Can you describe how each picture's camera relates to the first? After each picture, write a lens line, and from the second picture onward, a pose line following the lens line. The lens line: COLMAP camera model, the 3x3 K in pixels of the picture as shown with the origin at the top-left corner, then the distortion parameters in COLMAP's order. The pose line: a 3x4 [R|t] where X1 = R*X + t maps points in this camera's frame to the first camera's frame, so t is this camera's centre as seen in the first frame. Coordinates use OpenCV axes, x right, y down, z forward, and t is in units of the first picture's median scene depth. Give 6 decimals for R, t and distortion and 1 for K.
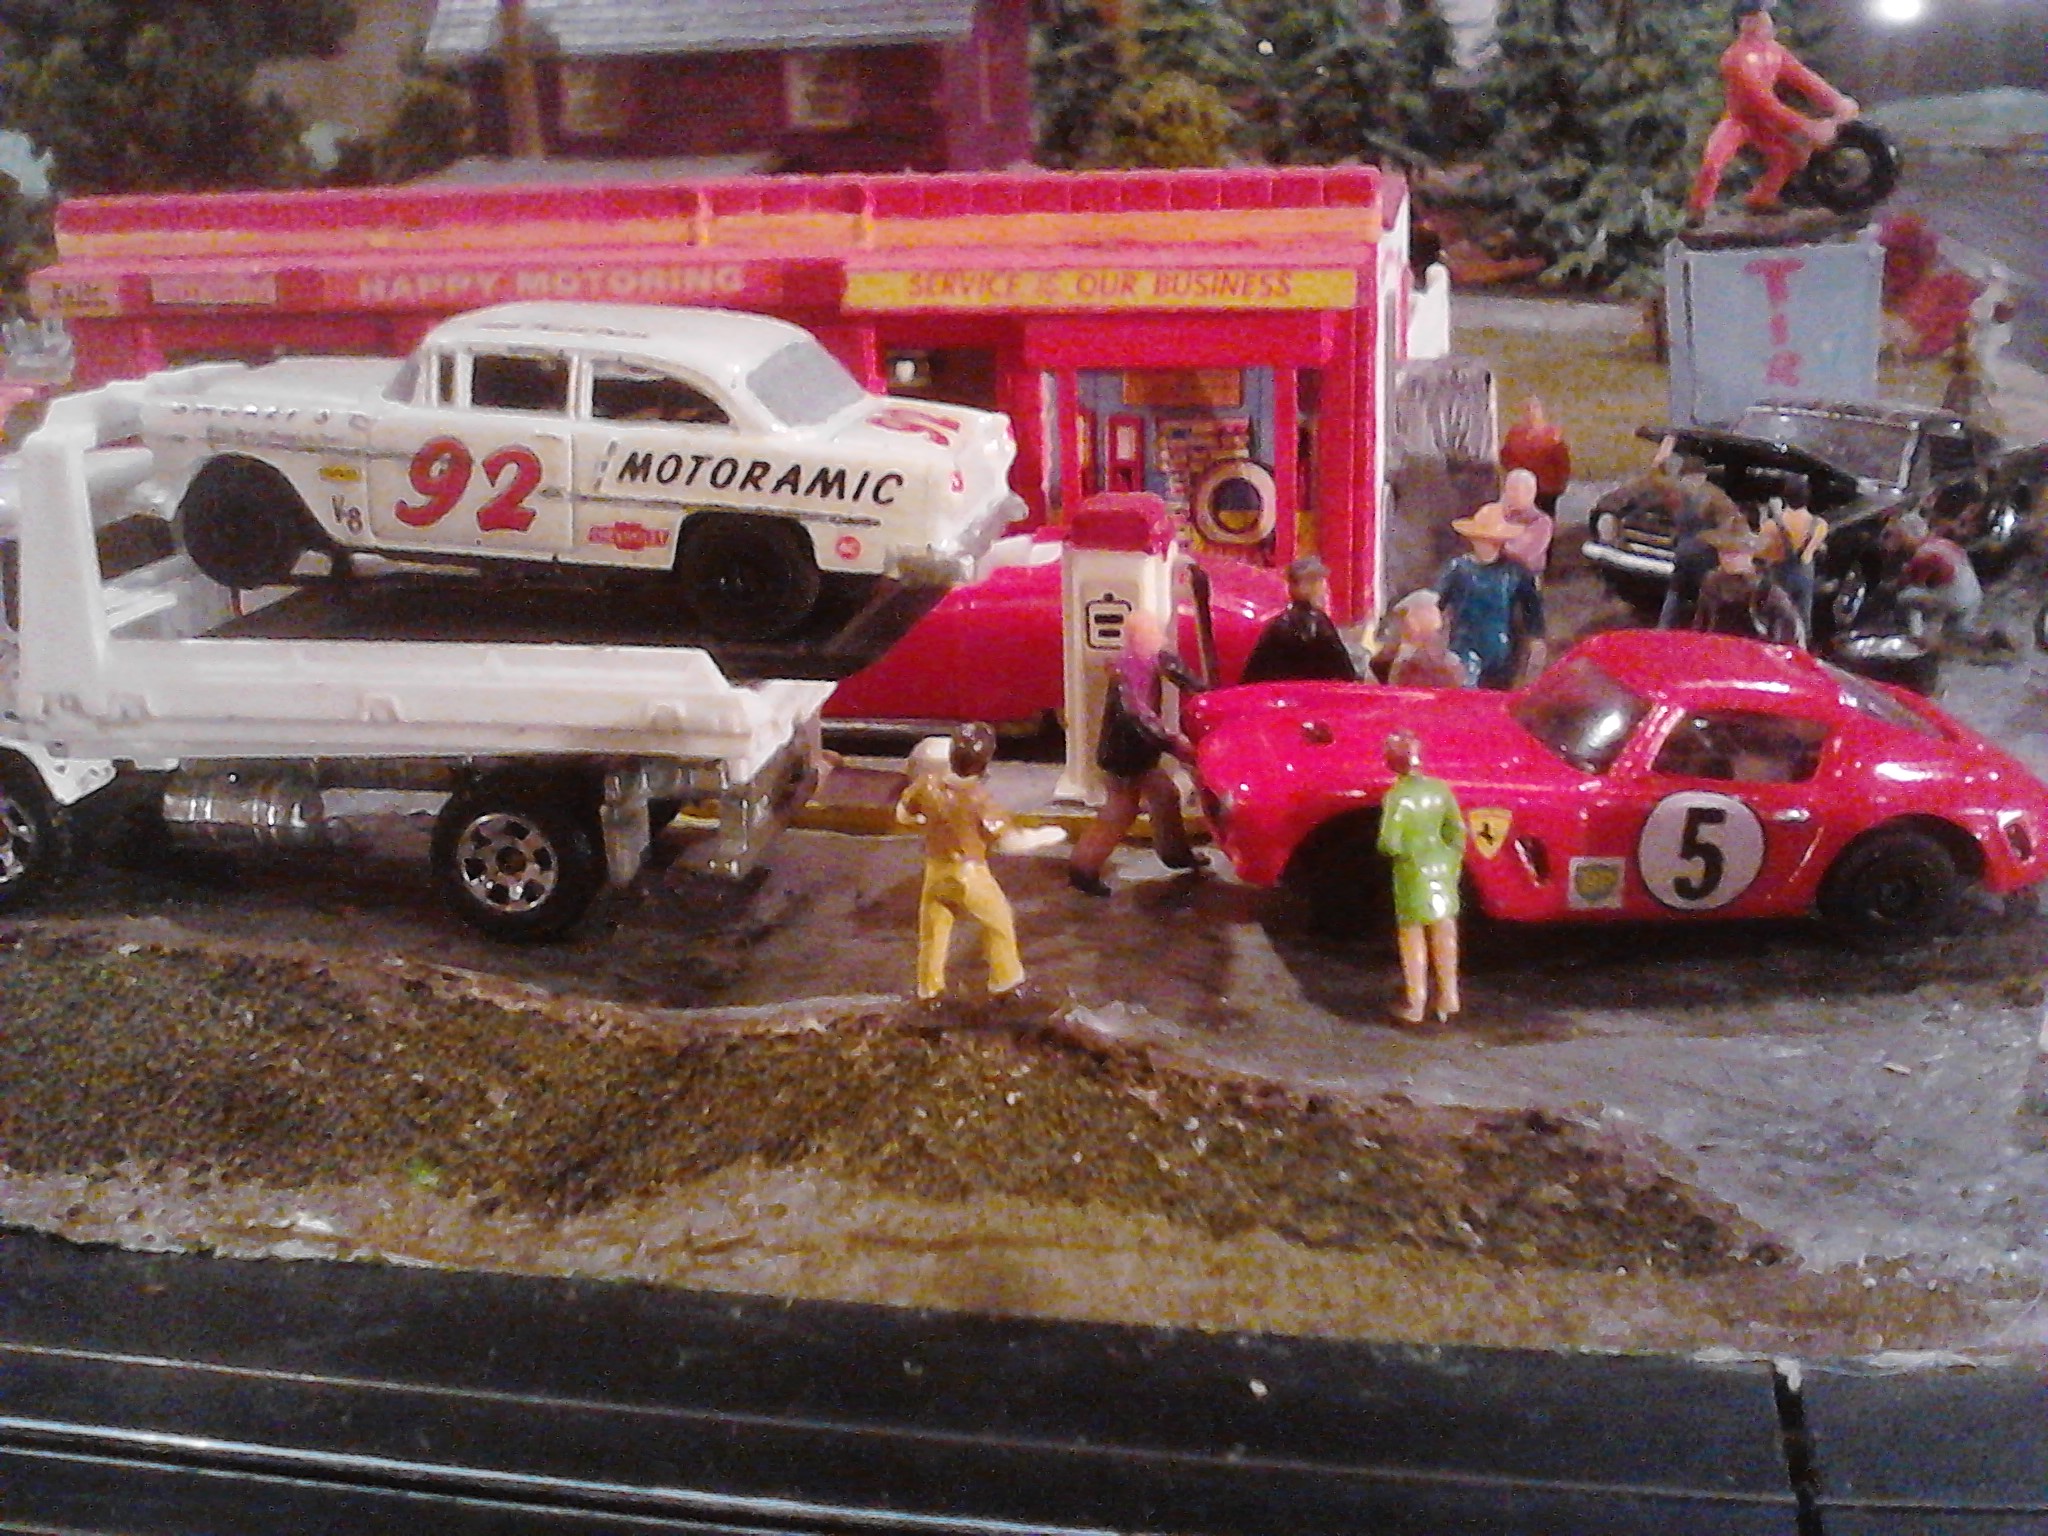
lens RADIAL K [[2345.7, 0, 1024.0], [0, 2345.7, 768.0], [0, 0, 1]] dist [-0.079039, 0.014443]
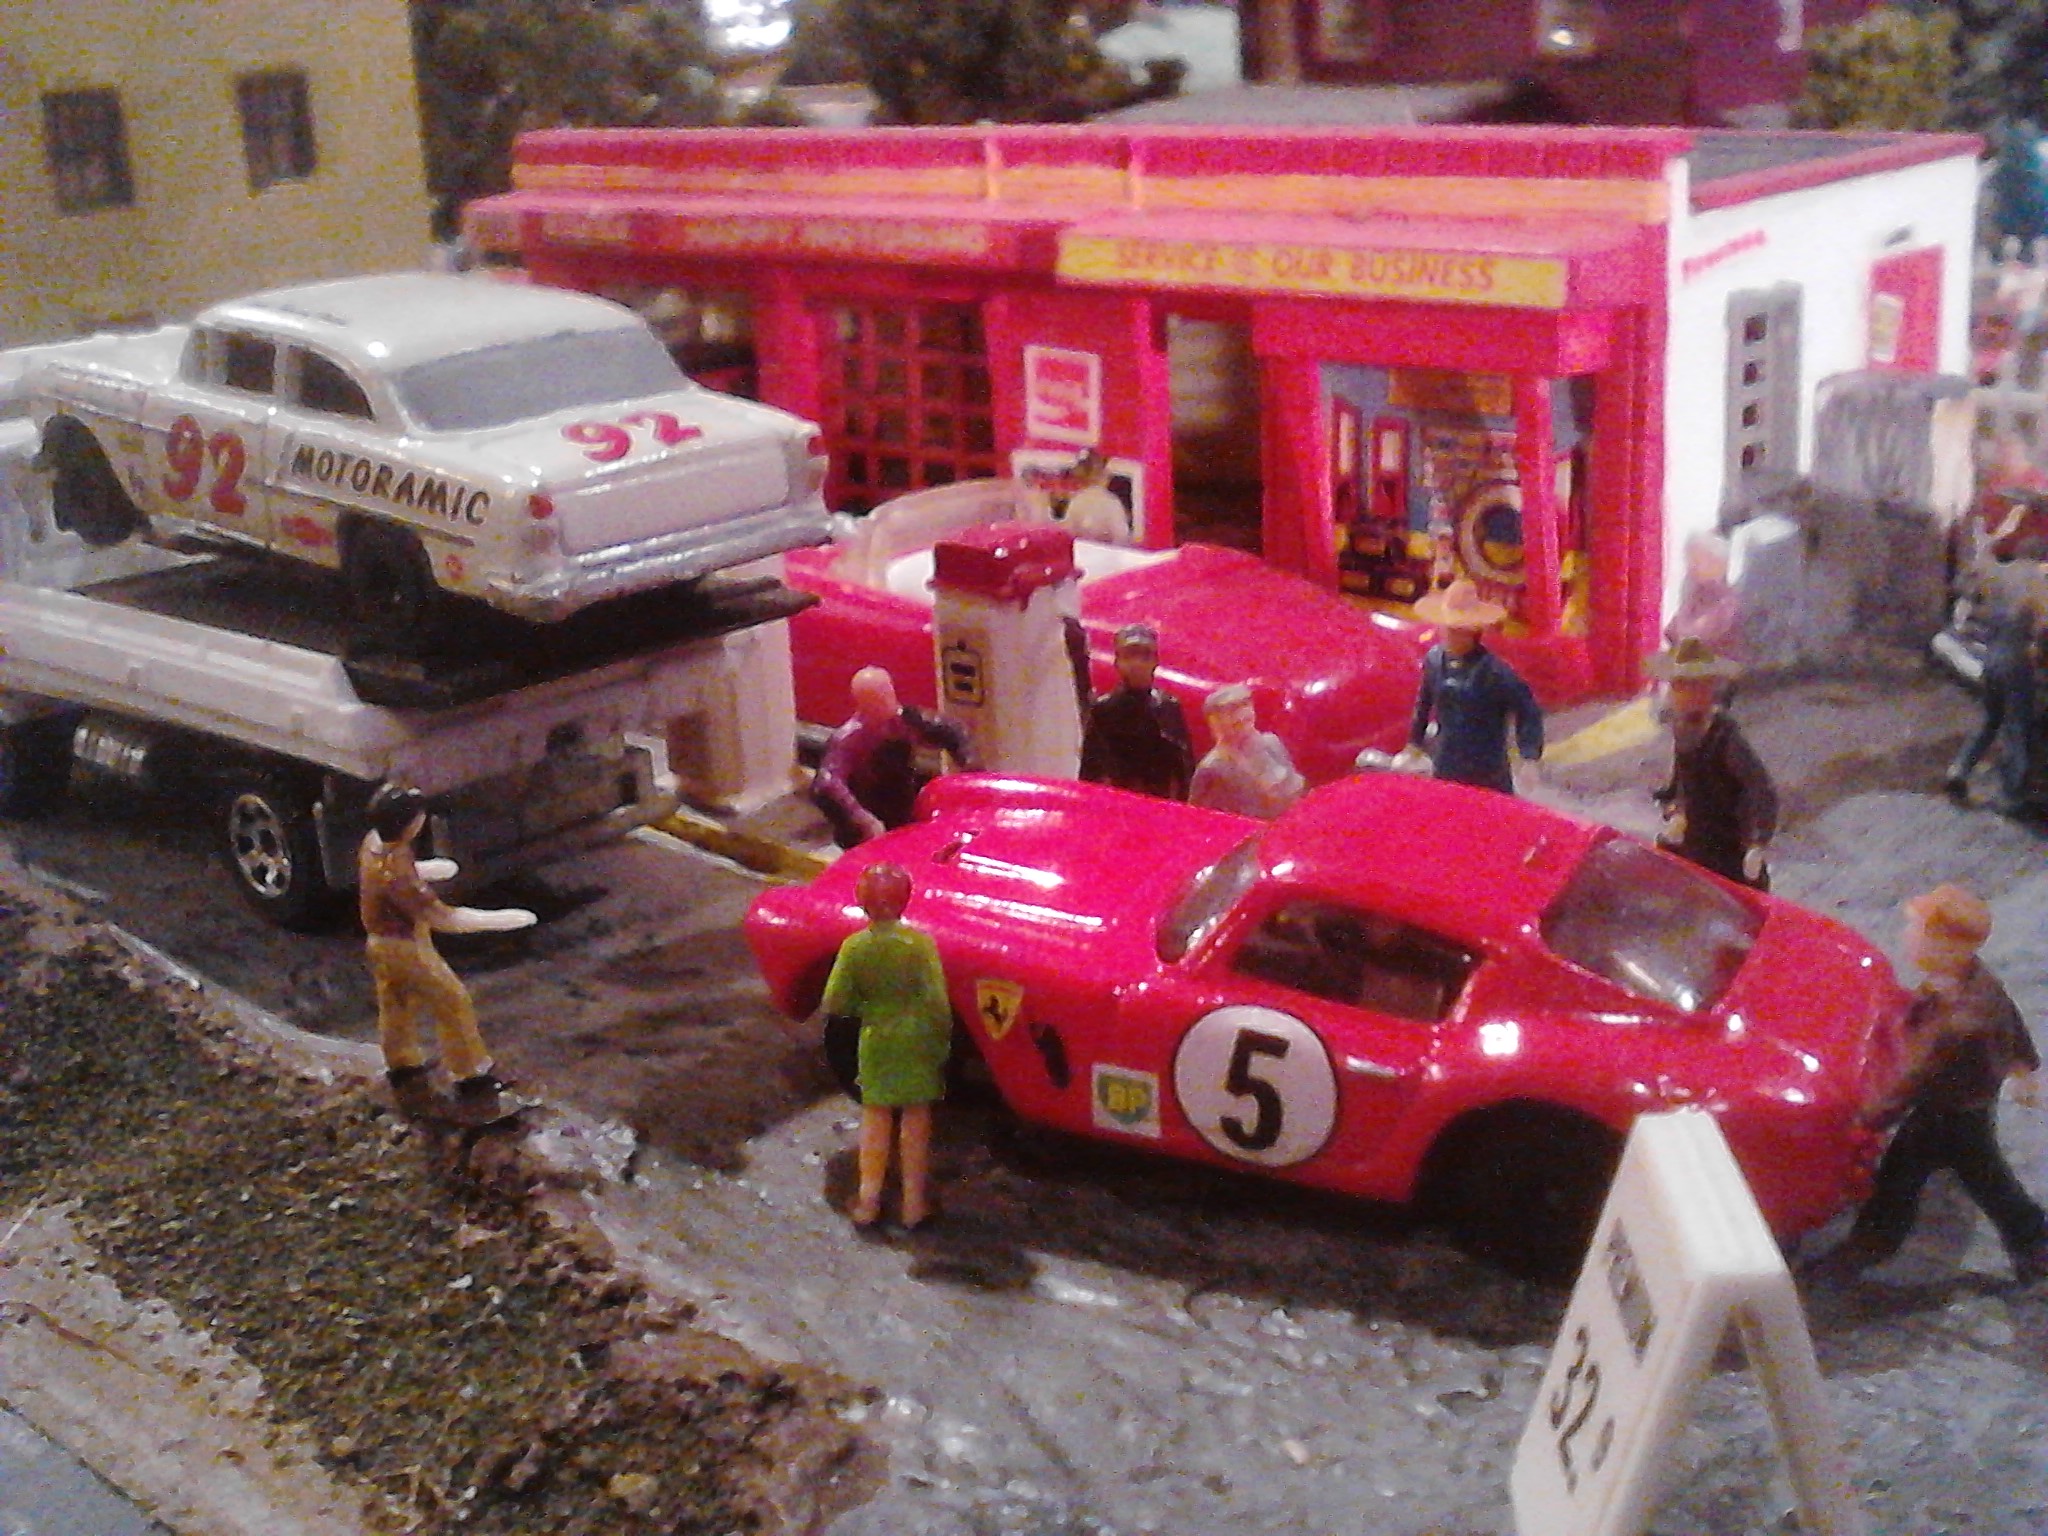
lens RADIAL K [[2370.1, 0, 1024.0], [0, 2370.1, 768.0], [0, 0, 1]] dist [0.008974, -0.554544]
pose [[0.865630, 0.143042, -0.479816, 0.565179], [-0.125572, 0.989716, 0.068510, -0.106532], [0.484681, 0.000948, 0.874690, 0.295827]]
